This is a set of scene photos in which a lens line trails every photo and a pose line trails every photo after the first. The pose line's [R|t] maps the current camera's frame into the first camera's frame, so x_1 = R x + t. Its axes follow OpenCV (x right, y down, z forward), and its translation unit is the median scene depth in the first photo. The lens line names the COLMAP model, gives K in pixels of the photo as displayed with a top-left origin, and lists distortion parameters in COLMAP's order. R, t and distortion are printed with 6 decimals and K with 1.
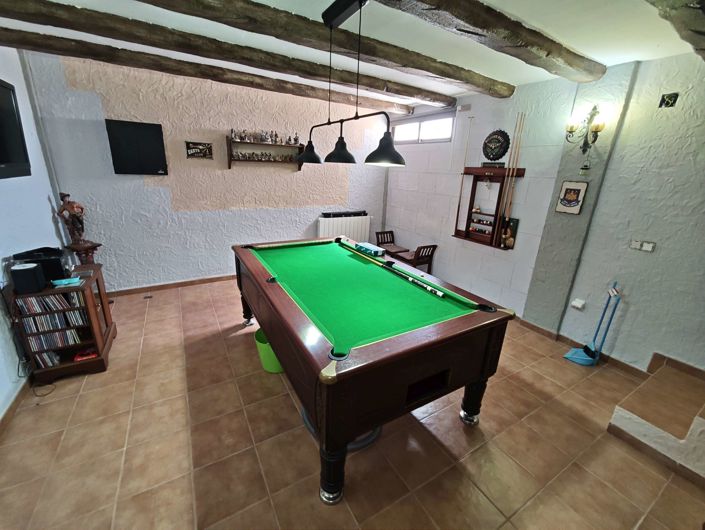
lens RADIAL K [[293.1, 0, 349.5], [0, 293.1, 262.5], [0, 0, 1]] dist [-0.012426, 0.000208]
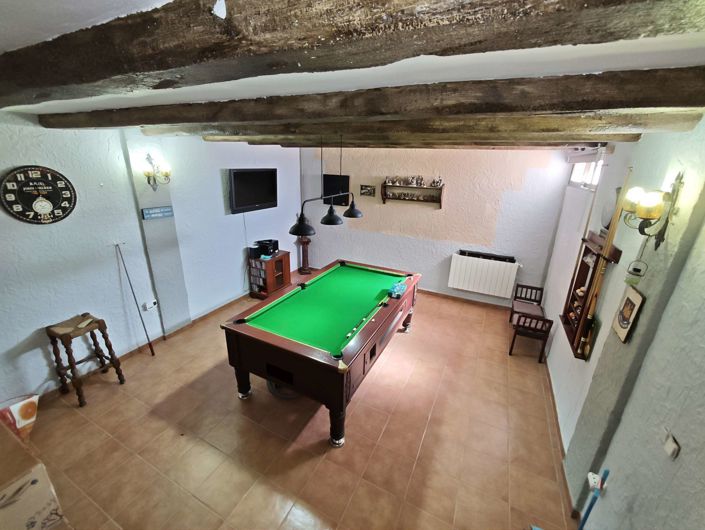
lens RADIAL K [[293.1, 0, 349.5], [0, 293.1, 262.5], [0, 0, 1]] dist [-0.012426, 0.000208]
pose [[0.546823, 0.244333, -0.800803, 0.679117], [-0.258702, 0.958974, 0.115939, -0.184967], [0.796277, 0.143771, 0.587599, 0.120952]]
